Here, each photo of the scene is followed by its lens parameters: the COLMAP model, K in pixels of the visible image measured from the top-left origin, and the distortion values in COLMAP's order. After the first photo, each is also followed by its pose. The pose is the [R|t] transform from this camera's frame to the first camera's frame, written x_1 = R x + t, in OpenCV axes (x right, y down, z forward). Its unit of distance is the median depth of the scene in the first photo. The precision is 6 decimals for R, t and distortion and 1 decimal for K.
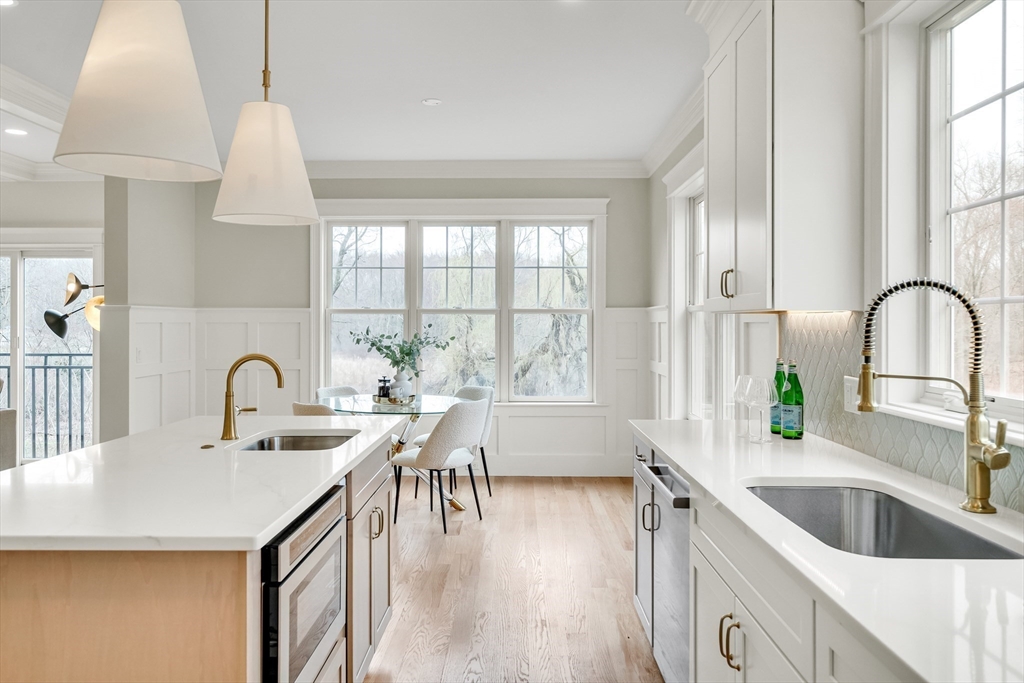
lens RADIAL K [[534.9, 0, 492.8], [0, 534.9, 334.7], [0, 0, 1]] dist [-0.018186, 0.000113]
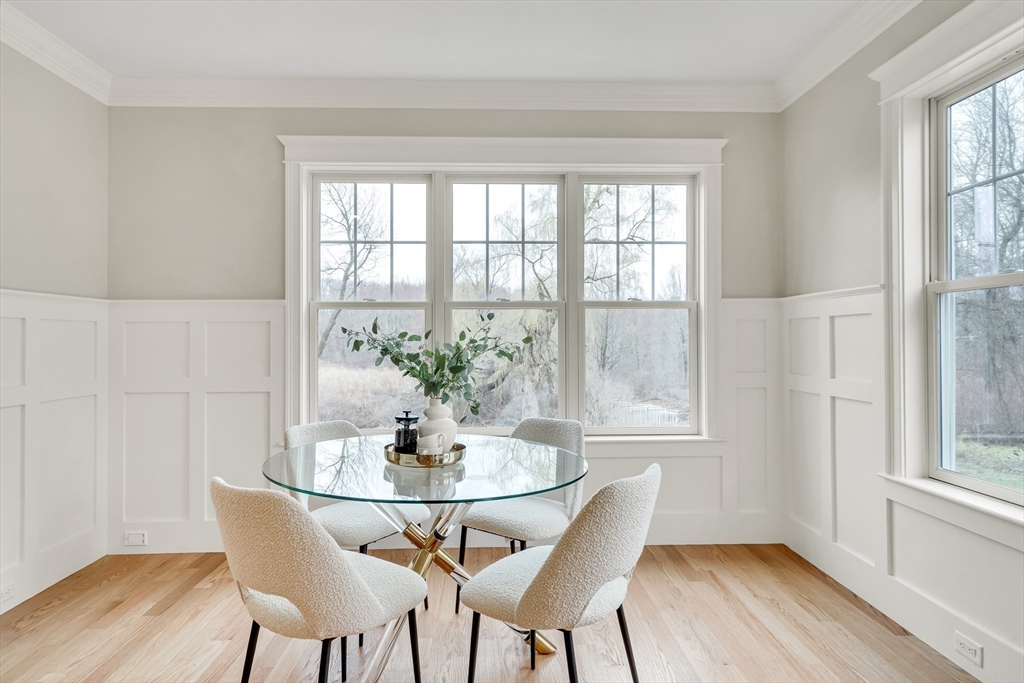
lens RADIAL K [[505.3, 0, 512.0], [0, 505.3, 341.5], [0, 0, 1]] dist [-0.002374, 0.000137]
pose [[0.998917, -0.003827, 0.046381, -0.118869], [0.004311, 0.999937, -0.010344, 0.013929], [-0.046338, 0.010532, 0.998870, 0.481873]]
